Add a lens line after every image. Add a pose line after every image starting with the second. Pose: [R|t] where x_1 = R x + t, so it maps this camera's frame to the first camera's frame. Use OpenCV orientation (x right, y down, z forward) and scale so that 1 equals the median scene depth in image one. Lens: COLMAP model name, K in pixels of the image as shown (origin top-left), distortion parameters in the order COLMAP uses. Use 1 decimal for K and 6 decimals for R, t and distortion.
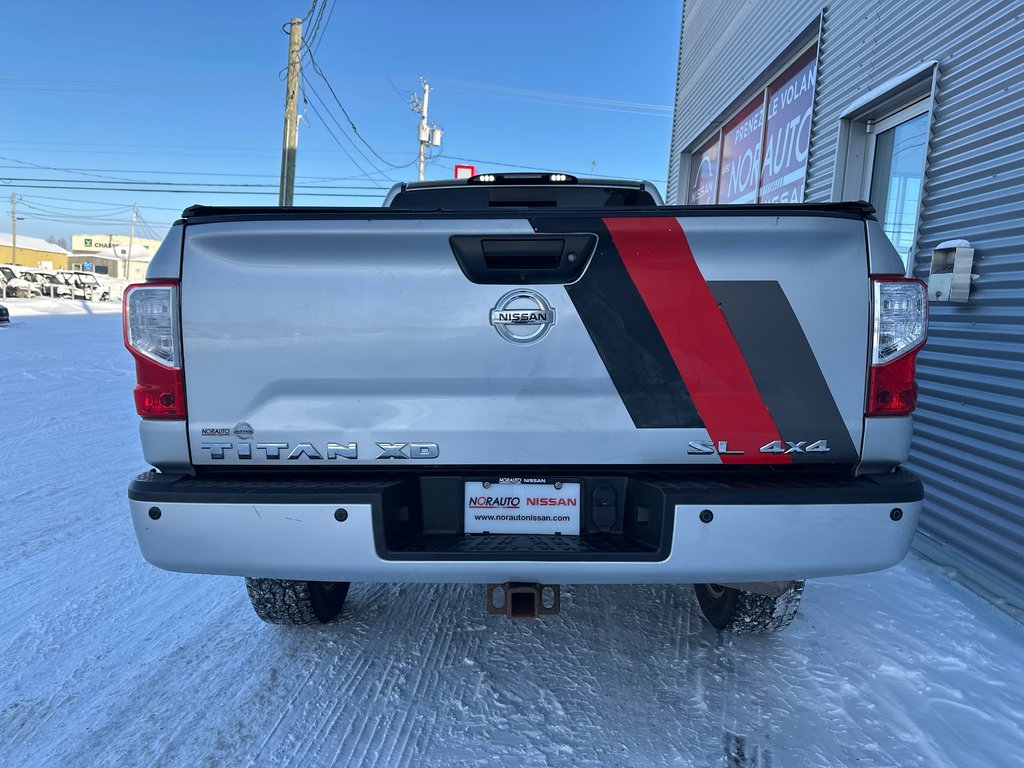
lens RADIAL K [[715.3, 0, 510.6], [0, 715.3, 377.1], [0, 0, 1]] dist [0.056554, -0.053456]
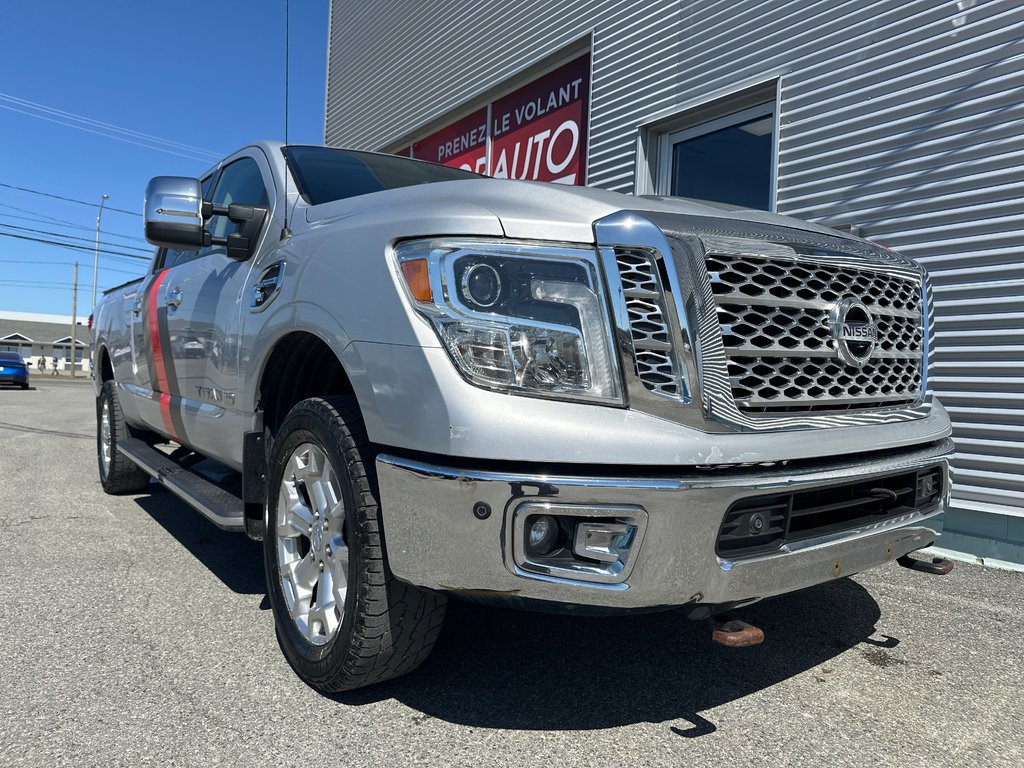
lens RADIAL K [[727.5, 0, 512.5], [0, 727.5, 362.3], [0, 0, 1]] dist [0.000292, -0.000075]
pose [[0.800704, -0.014148, 0.598893, -0.657205], [0.073355, 0.994513, -0.074580, 0.099441], [-0.594551, 0.103648, 0.797349, 0.594474]]
